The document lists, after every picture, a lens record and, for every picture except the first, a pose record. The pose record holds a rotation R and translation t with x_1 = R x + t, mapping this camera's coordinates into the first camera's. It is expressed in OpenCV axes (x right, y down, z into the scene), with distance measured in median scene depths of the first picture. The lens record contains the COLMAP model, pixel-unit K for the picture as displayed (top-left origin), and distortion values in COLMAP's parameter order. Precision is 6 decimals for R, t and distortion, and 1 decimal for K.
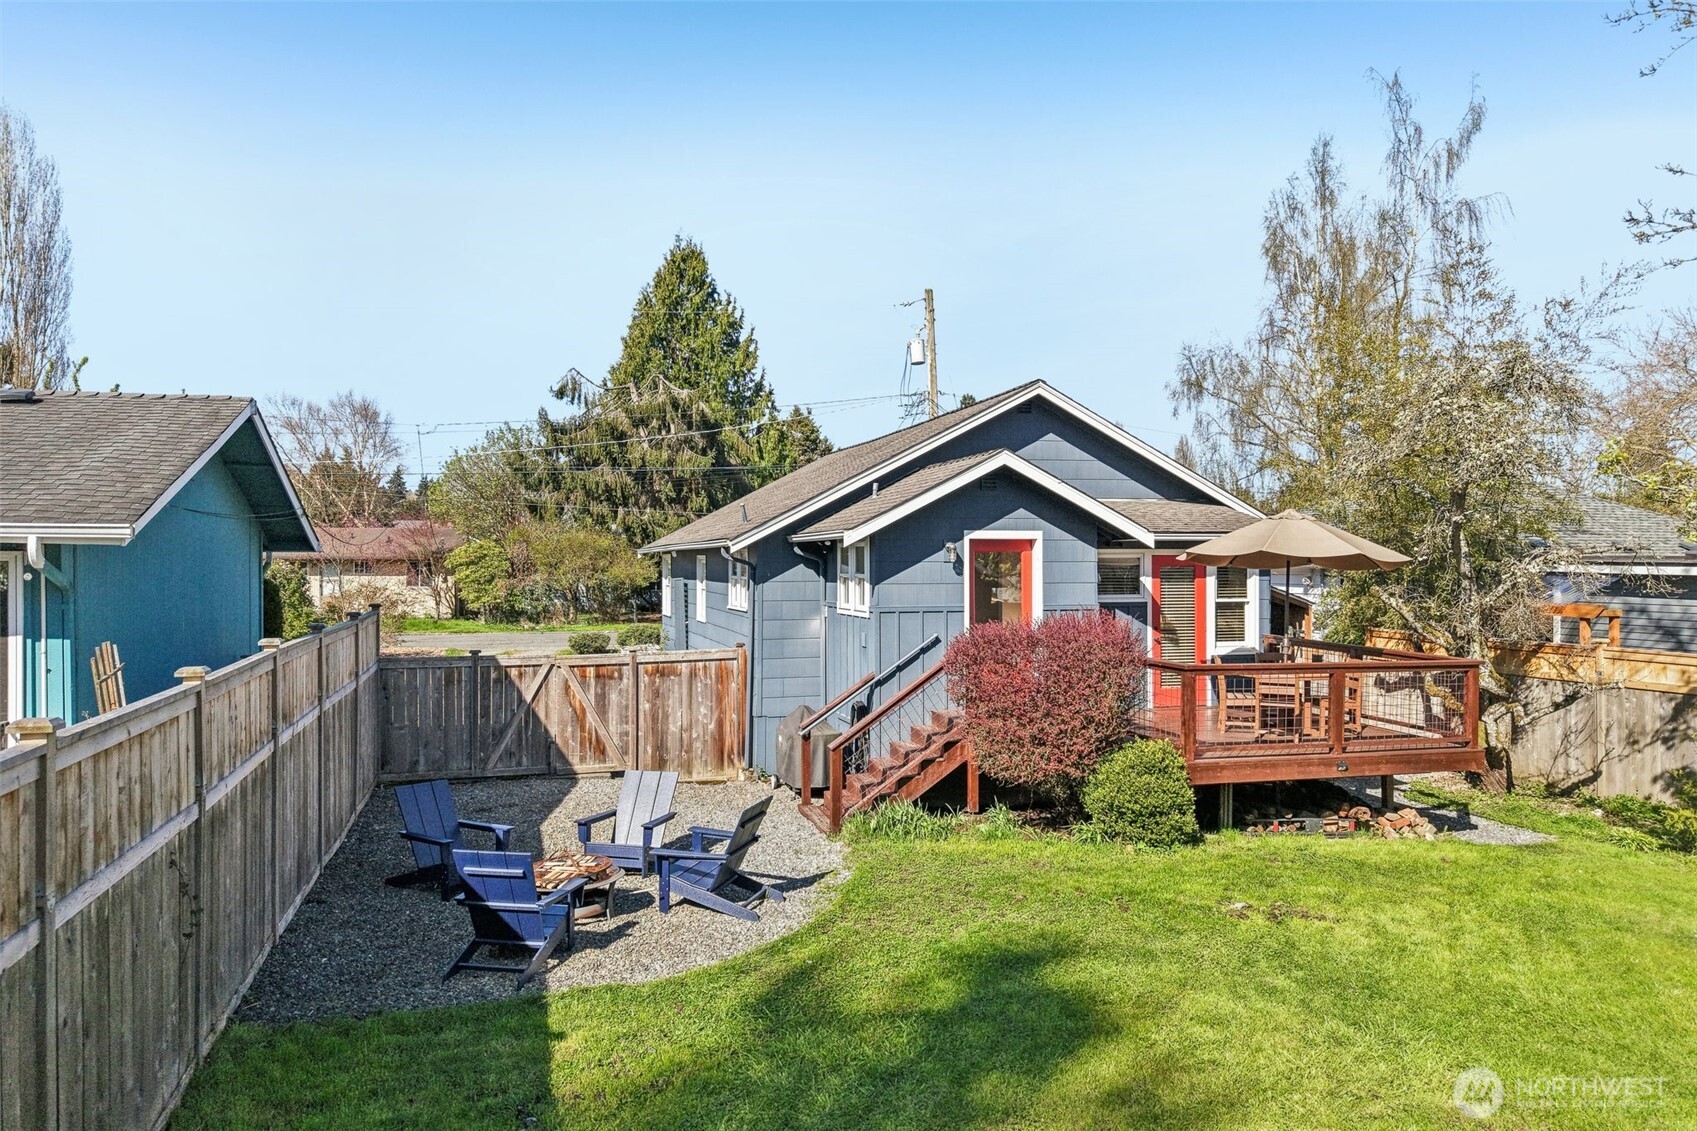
lens RADIAL K [[1105.4, 0, 848.5], [0, 1105.4, 565.5], [0, 0, 1]] dist [0.048356, -0.051217]
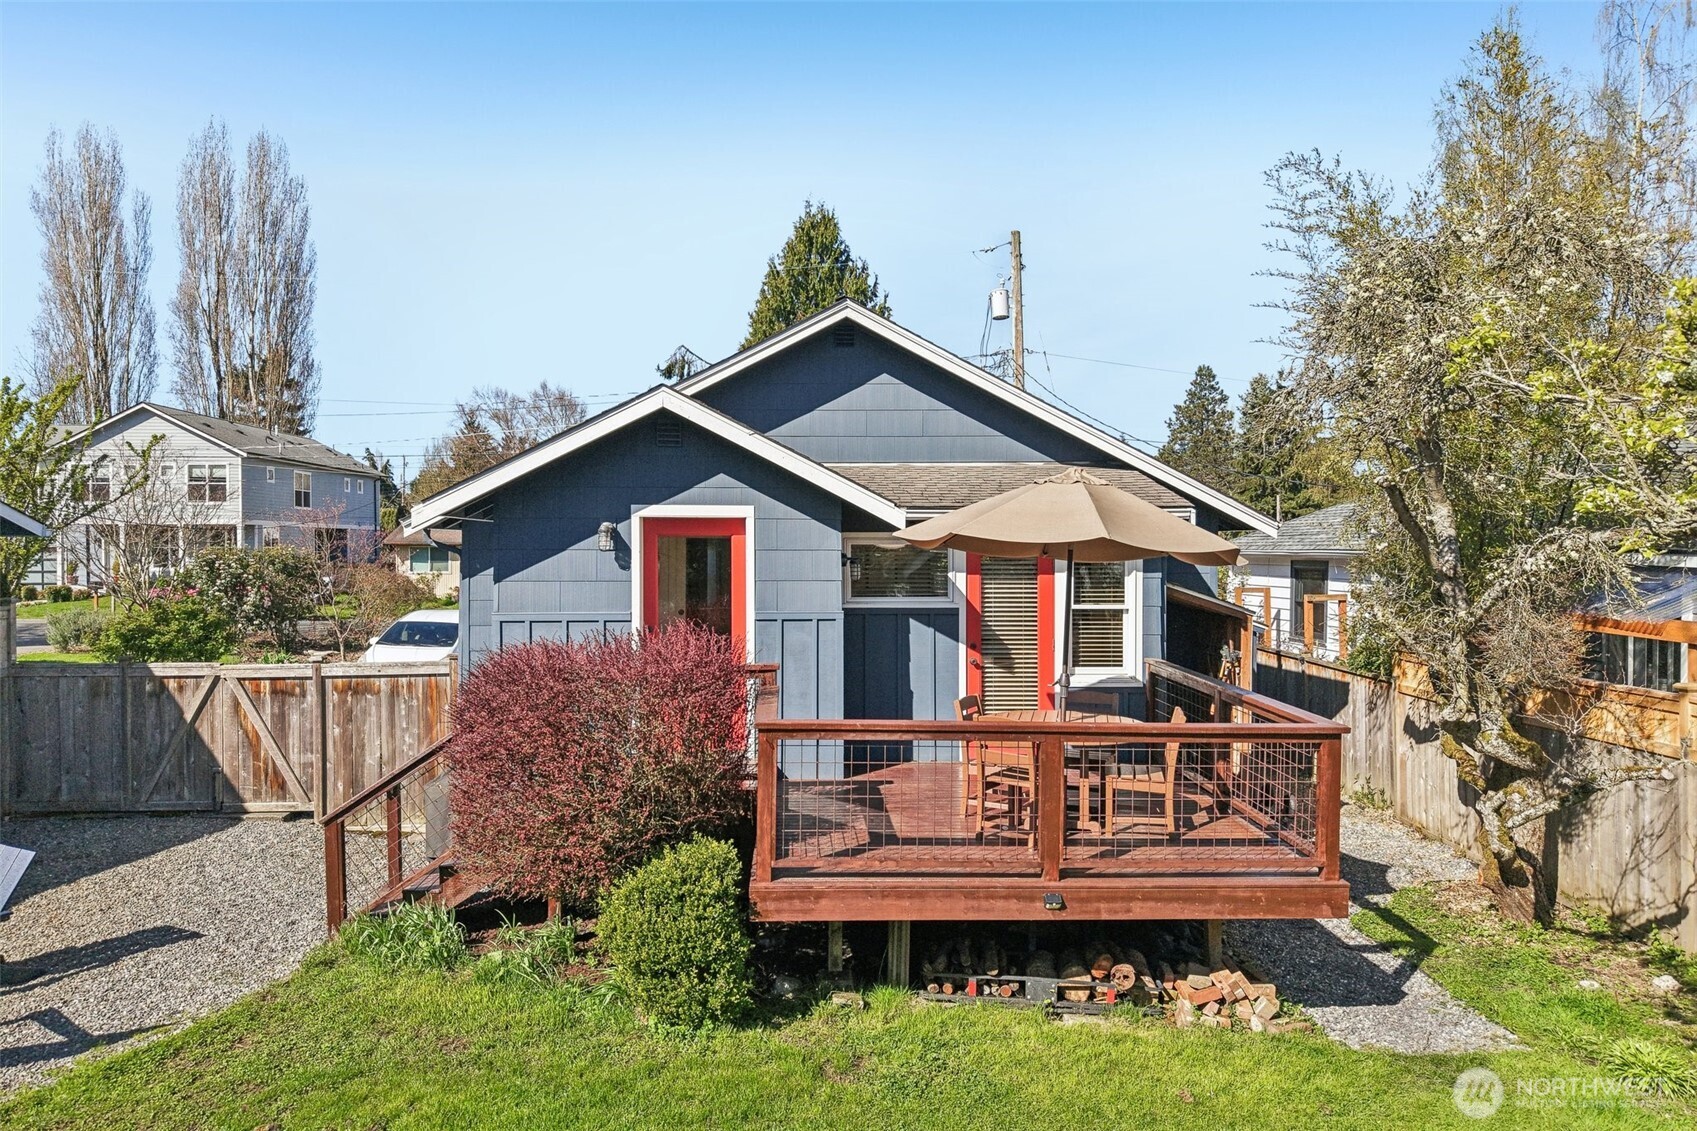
lens RADIAL K [[1105.4, 0, 848.5], [0, 1105.4, 565.5], [0, 0, 1]] dist [0.048356, -0.051217]
pose [[0.972946, 0.004938, -0.230979, 0.362027], [-0.001744, 0.999900, 0.014032, -0.003342], [0.231026, -0.013249, 0.972857, 0.314281]]
